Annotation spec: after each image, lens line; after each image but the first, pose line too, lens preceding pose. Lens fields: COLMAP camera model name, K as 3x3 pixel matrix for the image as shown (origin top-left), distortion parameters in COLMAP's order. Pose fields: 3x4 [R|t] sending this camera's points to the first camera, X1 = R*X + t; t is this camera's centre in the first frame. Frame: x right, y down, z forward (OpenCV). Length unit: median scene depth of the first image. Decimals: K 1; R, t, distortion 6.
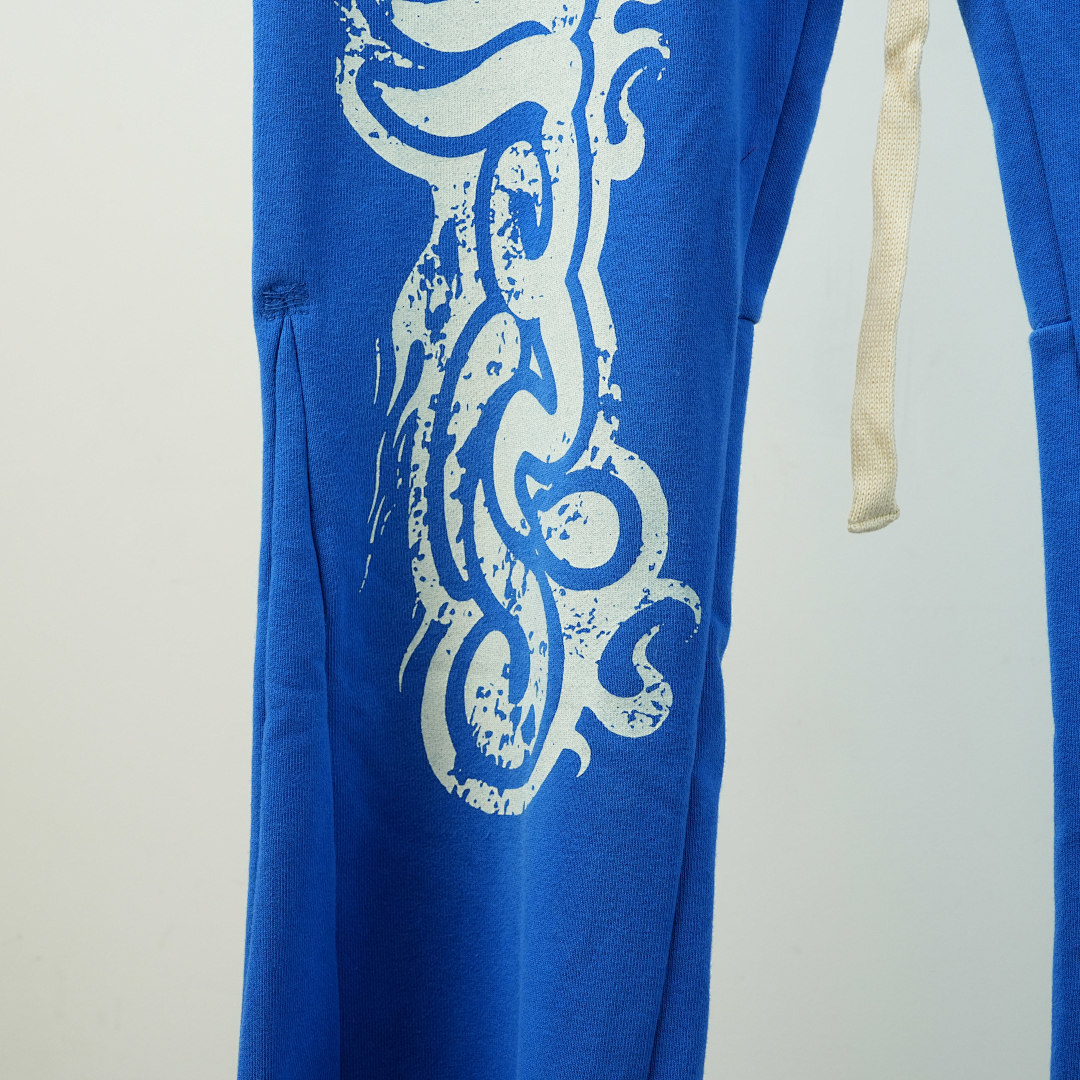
lens RADIAL K [[1744.4, 0, 577.4], [0, 1744.4, 522.1], [0, 0, 1]] dist [0.019195, 0.000000]
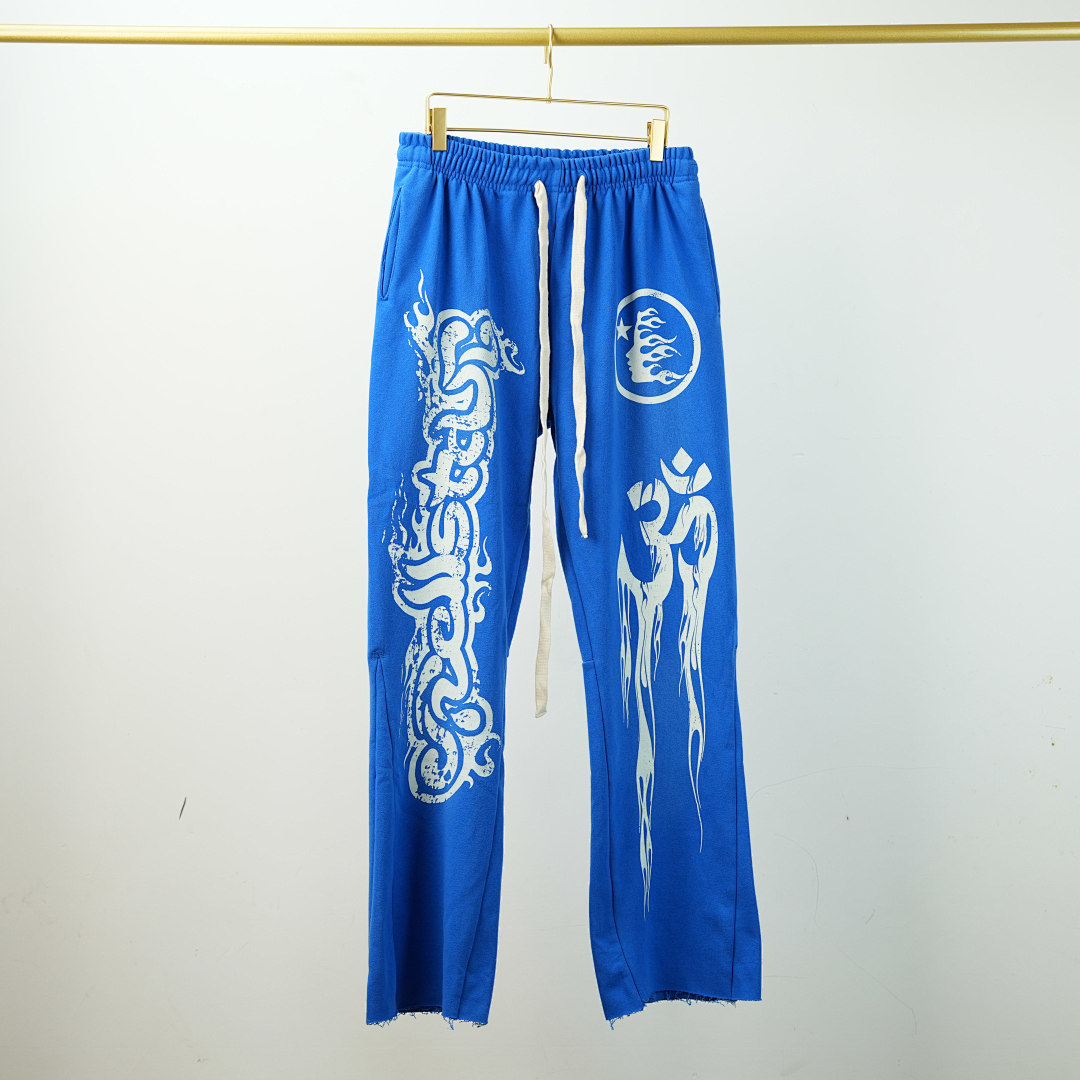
lens RADIAL K [[2375.7, 0, 543.2], [0, 2375.7, 536.9], [0, 0, 1]] dist [0.164750, 0.000000]
pose [[0.934252, 0.000992, 0.356613, -1.506536], [0.009161, 0.999599, -0.026779, -0.225367], [-0.356497, 0.028285, 0.933868, -3.427998]]
